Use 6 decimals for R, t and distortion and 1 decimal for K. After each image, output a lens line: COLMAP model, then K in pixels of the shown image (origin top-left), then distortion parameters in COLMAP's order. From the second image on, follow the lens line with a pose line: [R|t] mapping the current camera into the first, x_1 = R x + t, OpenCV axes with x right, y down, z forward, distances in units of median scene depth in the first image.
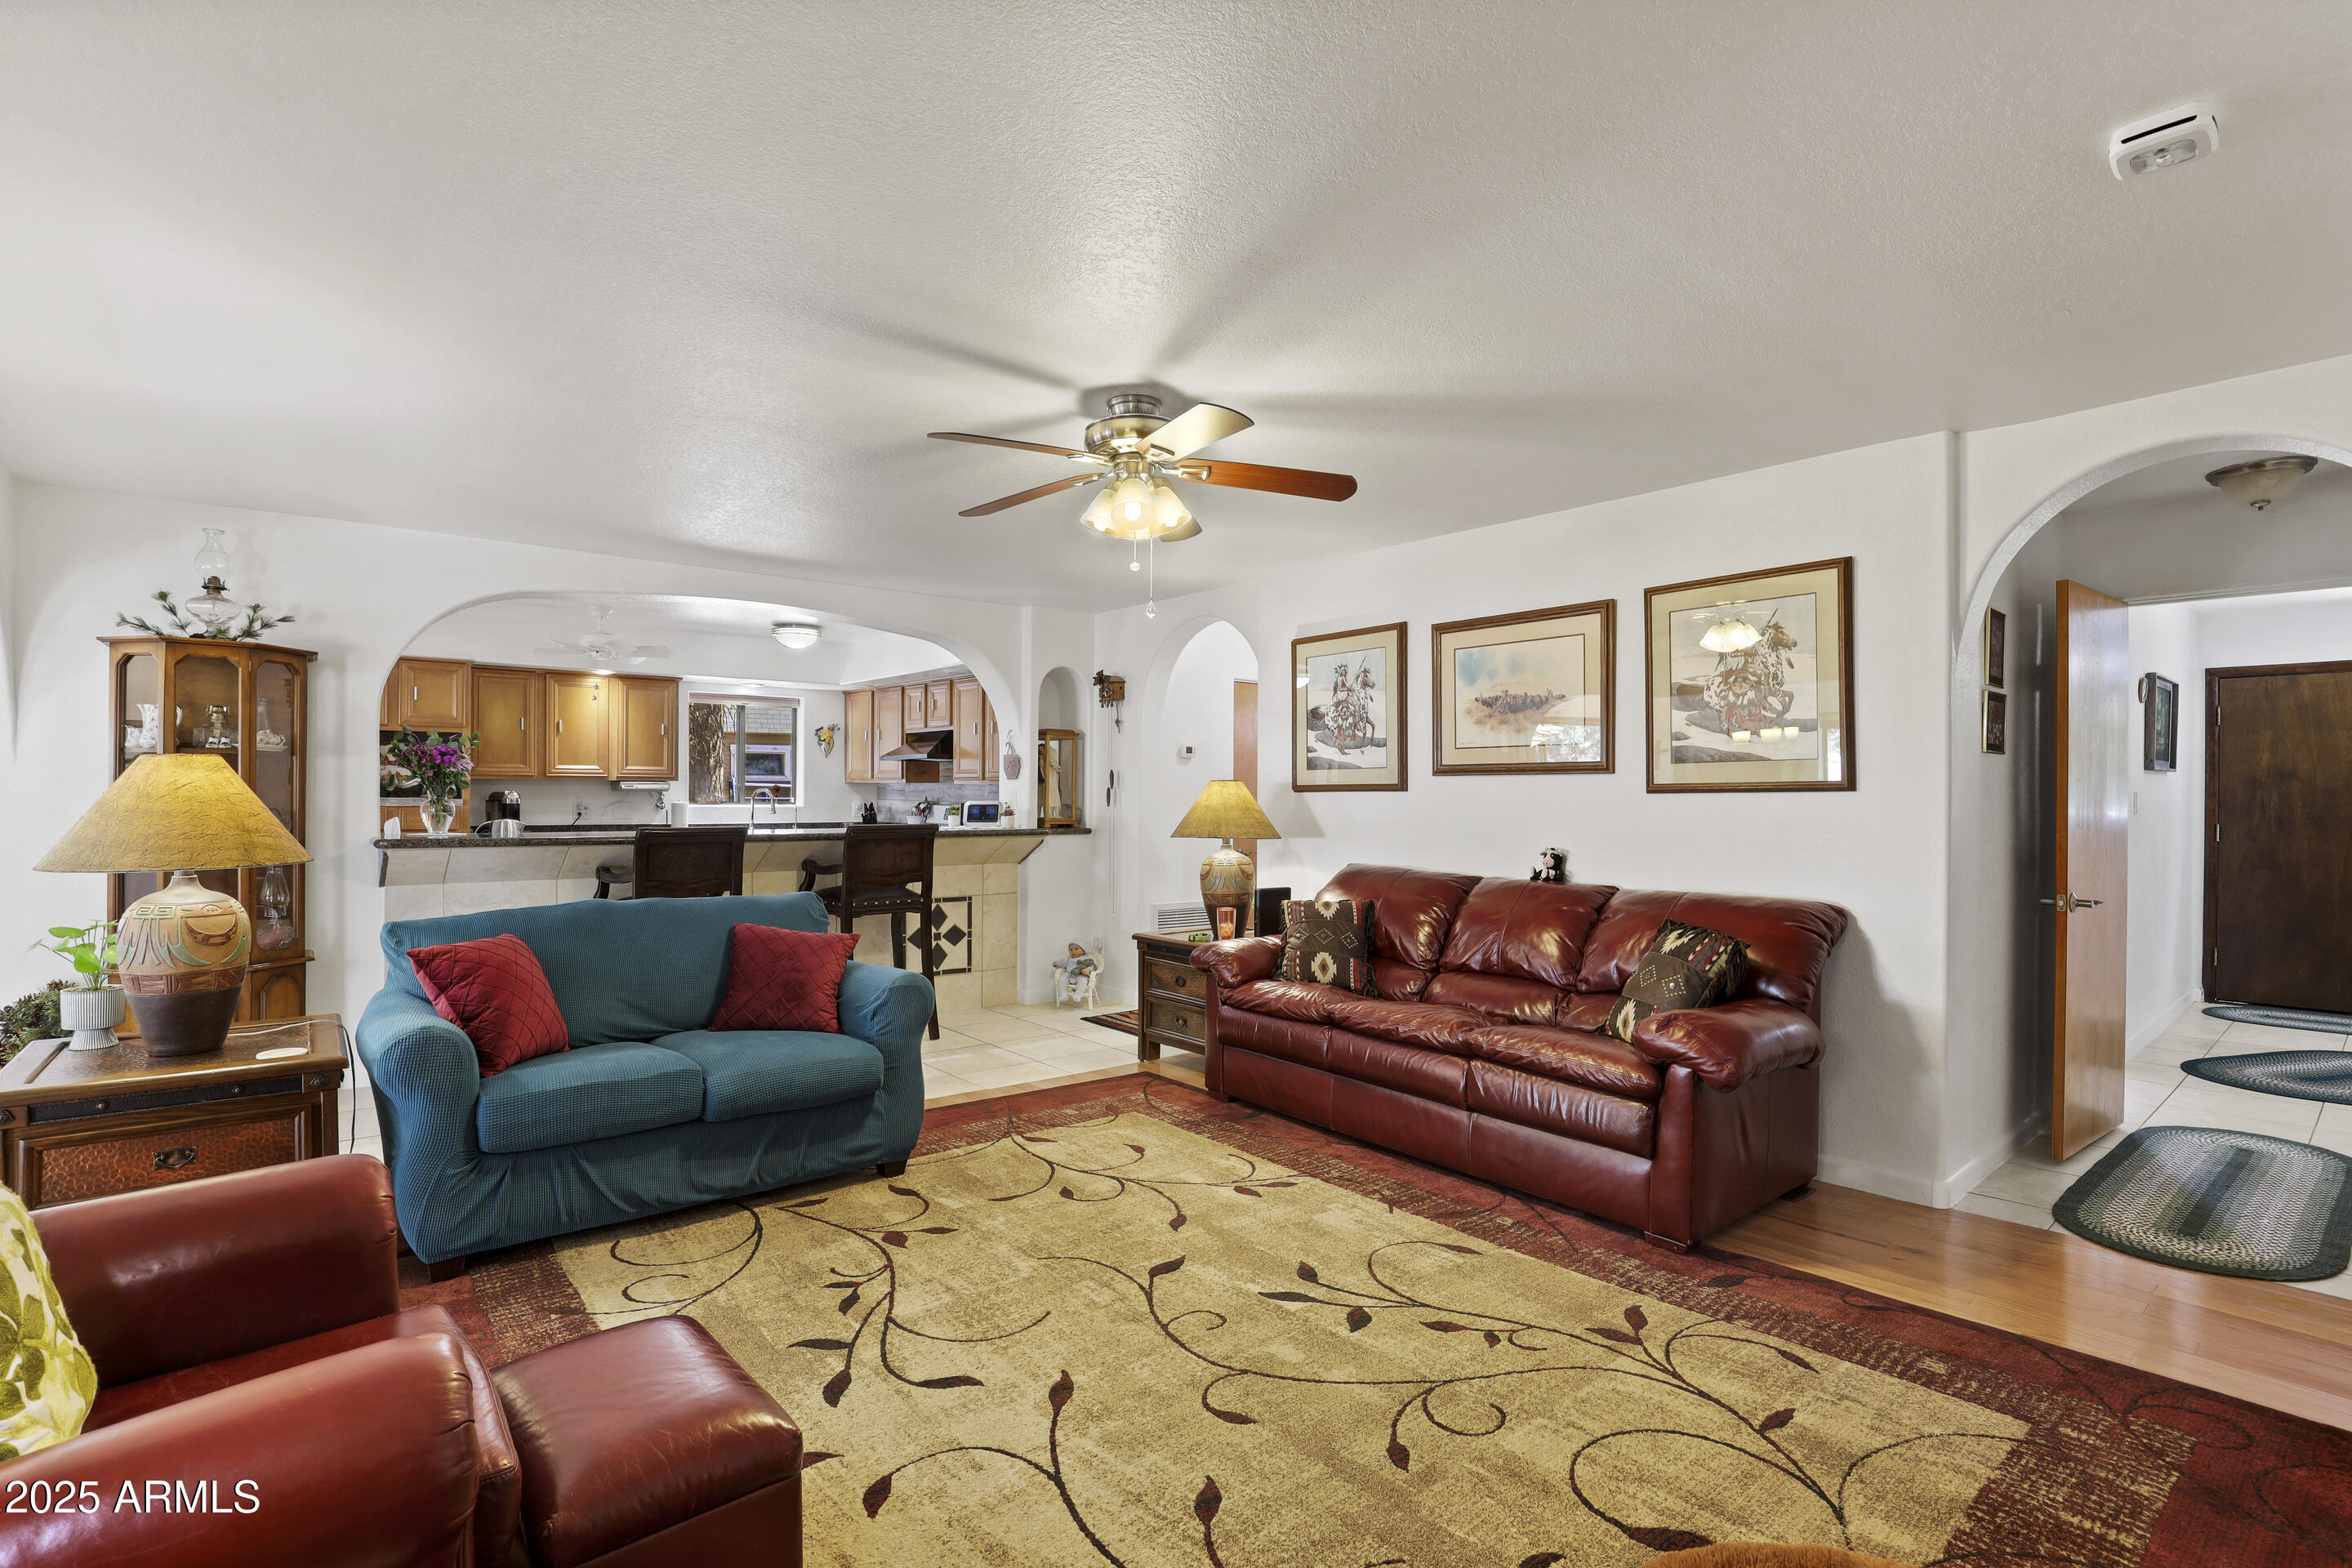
lens RADIAL K [[1093.7, 0, 1136.1], [0, 1093.7, 785.2], [0, 0, 1]] dist [-0.035117, 0.001447]
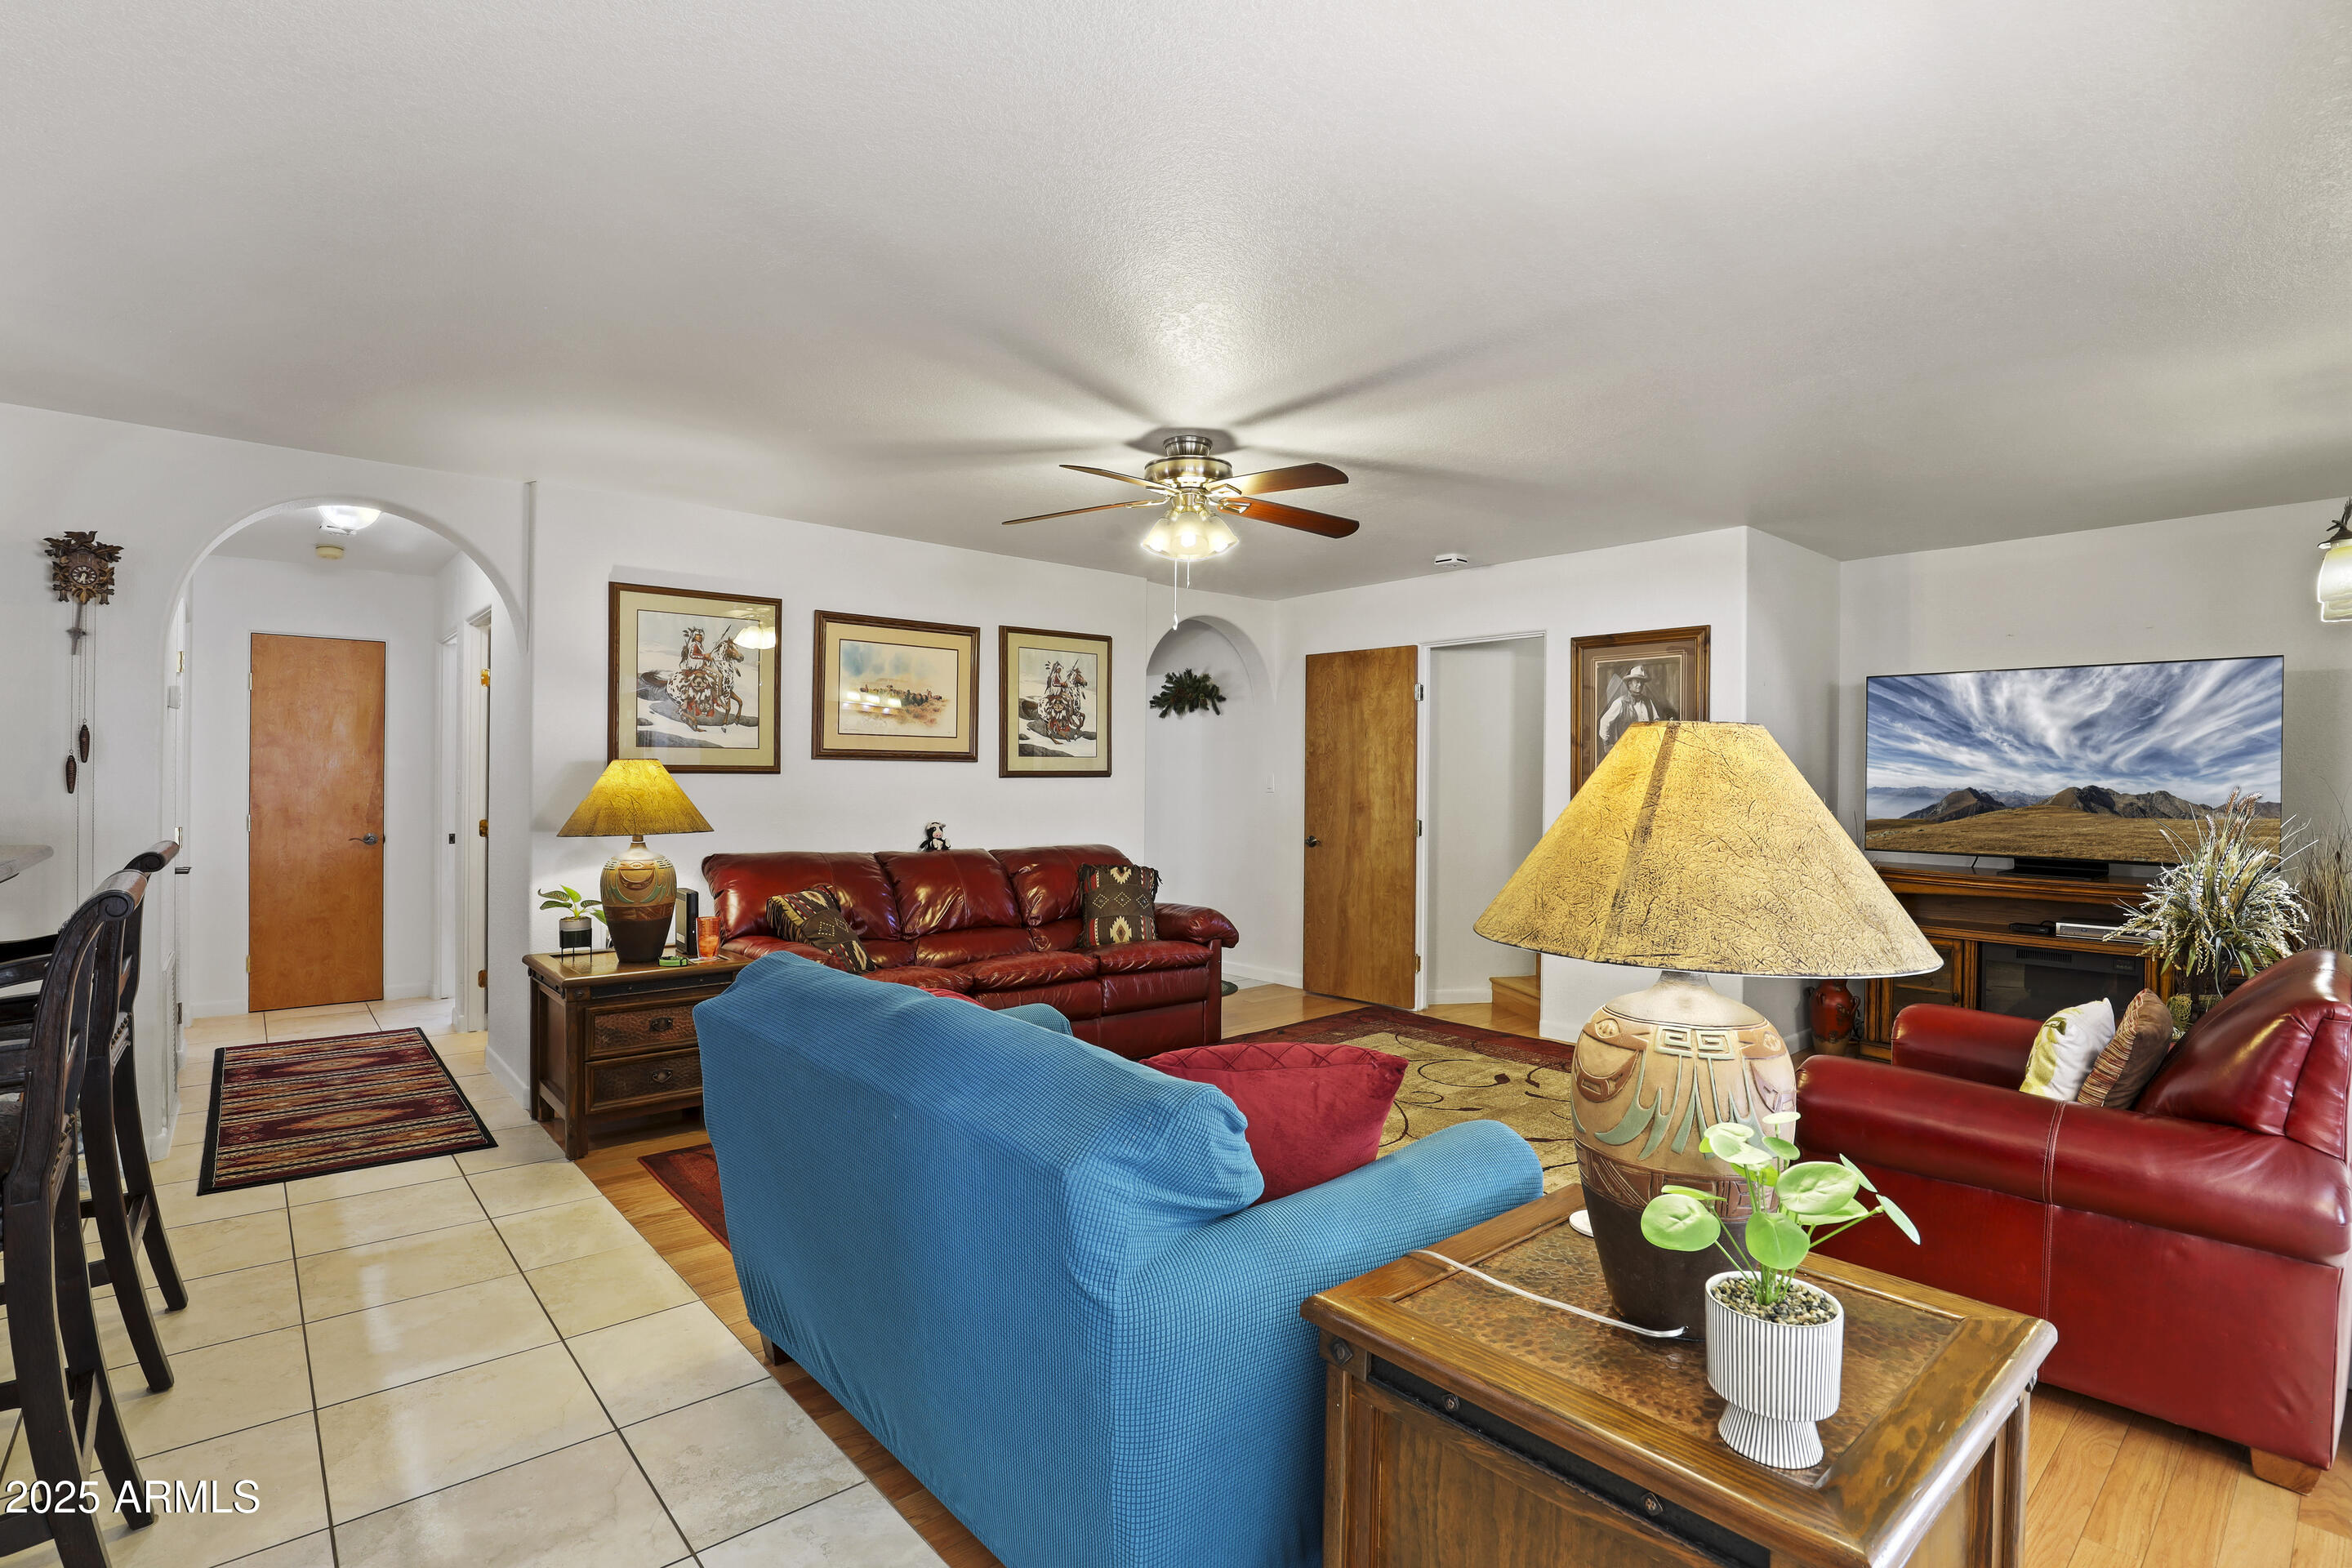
lens RADIAL K [[1093.7, 0, 1182.3], [0, 1093.7, 783.6], [0, 0, 1]] dist [-0.035117, 0.001447]
pose [[-0.053056, -0.007999, 0.998559, -0.999047], [-0.018520, 0.999804, 0.007025, 0.001182], [-0.998420, -0.018121, -0.053194, 0.934817]]
